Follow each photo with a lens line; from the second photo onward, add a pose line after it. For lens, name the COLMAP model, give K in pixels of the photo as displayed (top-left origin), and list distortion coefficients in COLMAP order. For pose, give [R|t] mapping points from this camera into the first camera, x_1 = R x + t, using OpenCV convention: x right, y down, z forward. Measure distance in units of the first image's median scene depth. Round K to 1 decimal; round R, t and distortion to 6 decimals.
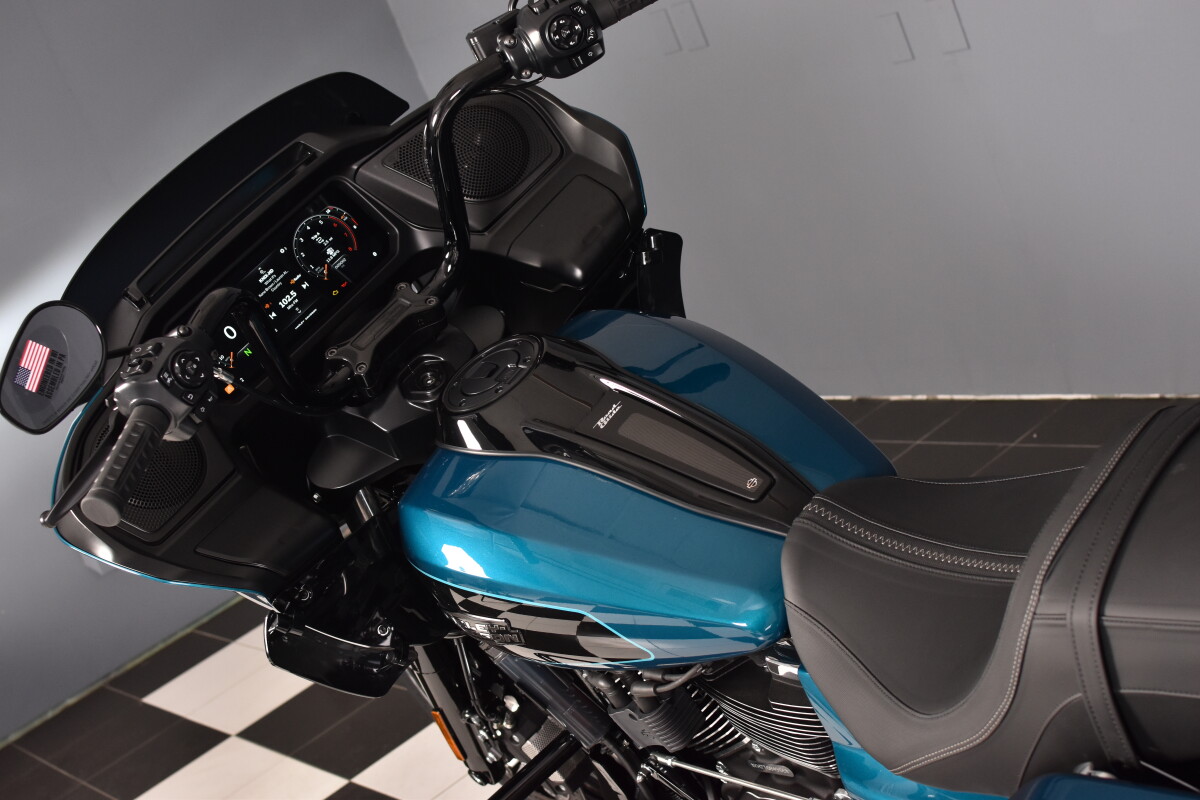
lens RADIAL K [[1848.7, 0, 598.5], [0, 1848.7, 399.9], [0, 0, 1]] dist [-0.150239, 0.000000]
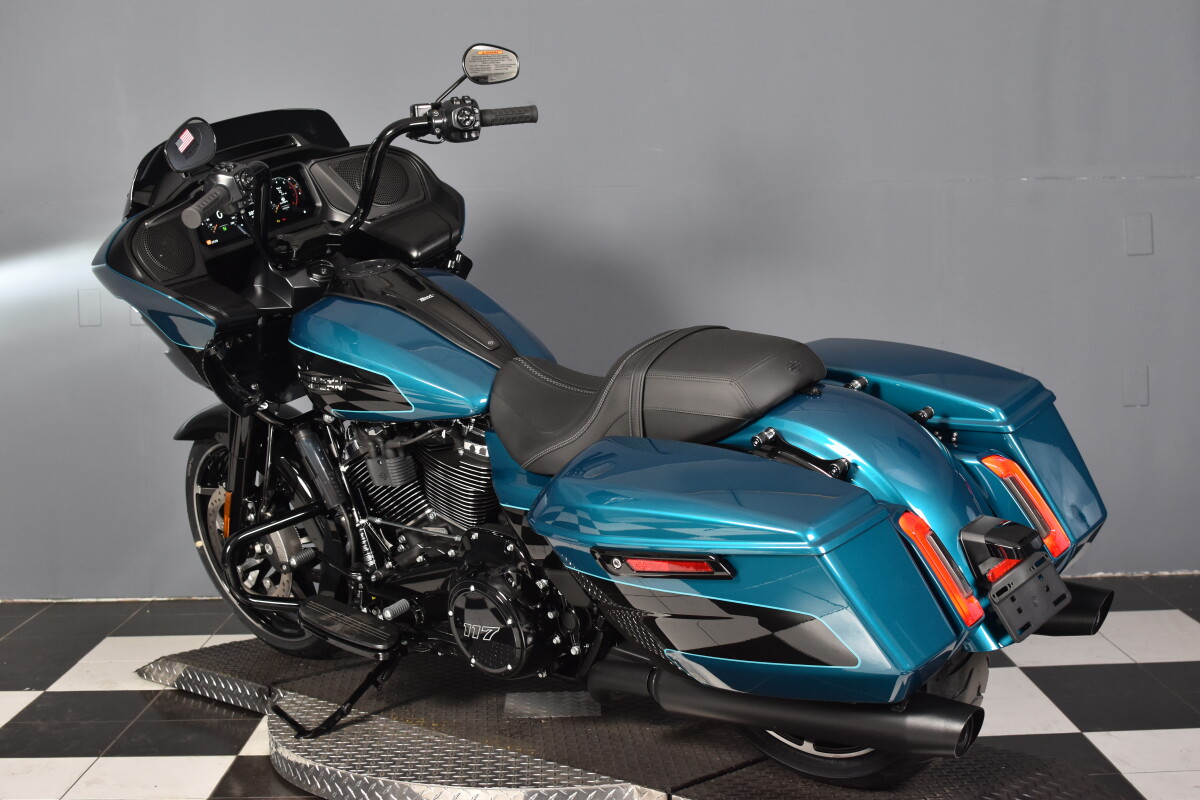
lens RADIAL K [[1848.7, 0, 603.7], [0, 1848.7, 400.5], [0, 0, 1]] dist [-0.150239, 0.000000]
pose [[0.925399, 0.344603, 0.157753, -0.080321], [-0.302827, 0.922603, -0.238957, 0.455937], [-0.227889, 0.173359, 0.958130, -0.764823]]
